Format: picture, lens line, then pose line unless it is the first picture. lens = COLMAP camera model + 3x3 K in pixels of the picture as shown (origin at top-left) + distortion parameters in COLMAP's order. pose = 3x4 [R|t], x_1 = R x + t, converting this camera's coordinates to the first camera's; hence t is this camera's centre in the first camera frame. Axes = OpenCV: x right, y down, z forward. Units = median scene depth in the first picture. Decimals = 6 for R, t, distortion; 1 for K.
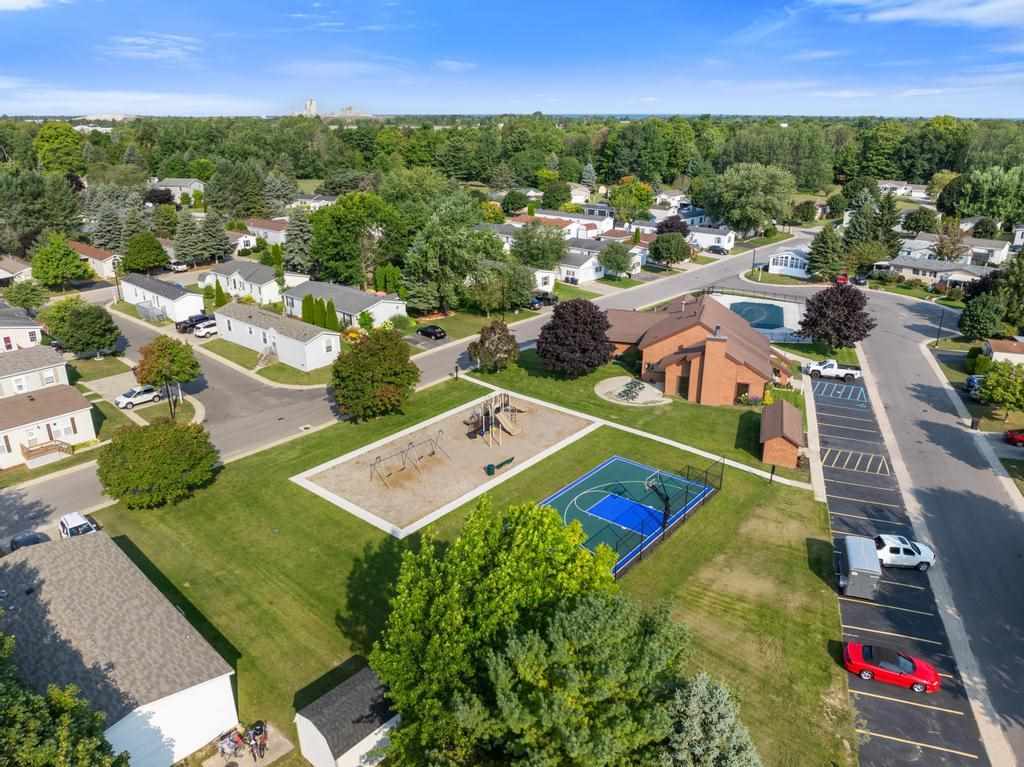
lens RADIAL K [[722.1, 0, 512.0], [0, 722.1, 383.5], [0, 0, 1]] dist [-0.012440, -0.006593]
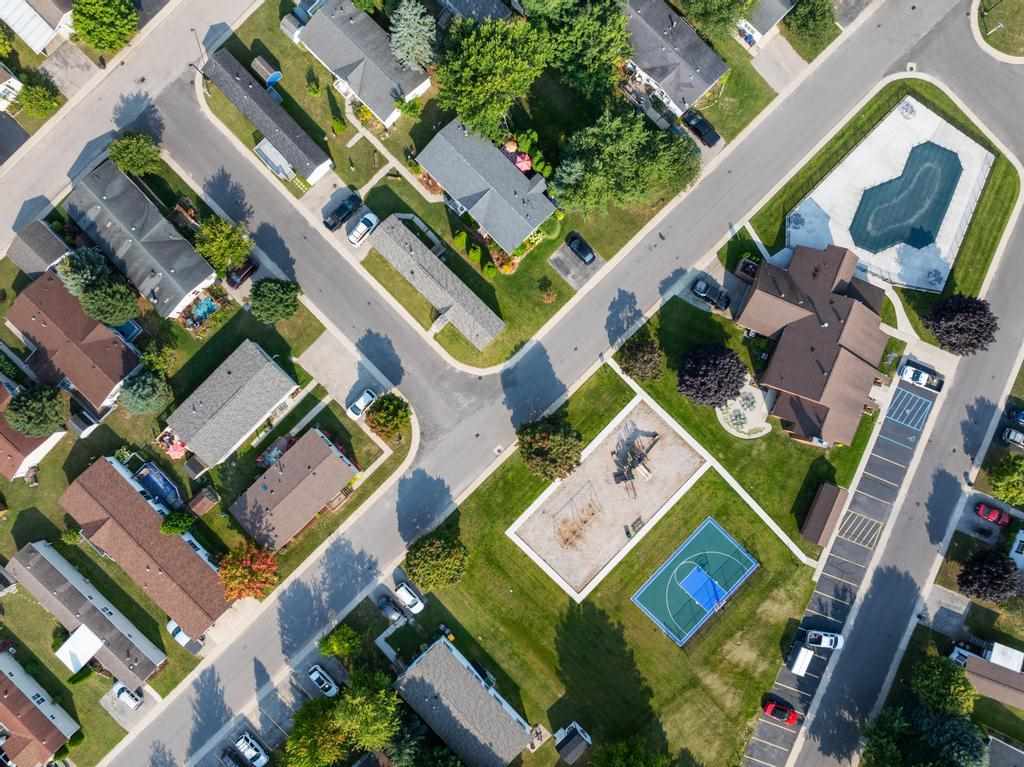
lens RADIAL K [[722.1, 0, 512.0], [0, 722.1, 383.5], [0, 0, 1]] dist [-0.012440, -0.006593]
pose [[0.997907, 0.063294, 0.013273, -0.289254], [-0.034776, 0.352158, 0.935294, -1.302689], [0.054525, -0.933798, 0.353622, 0.636348]]
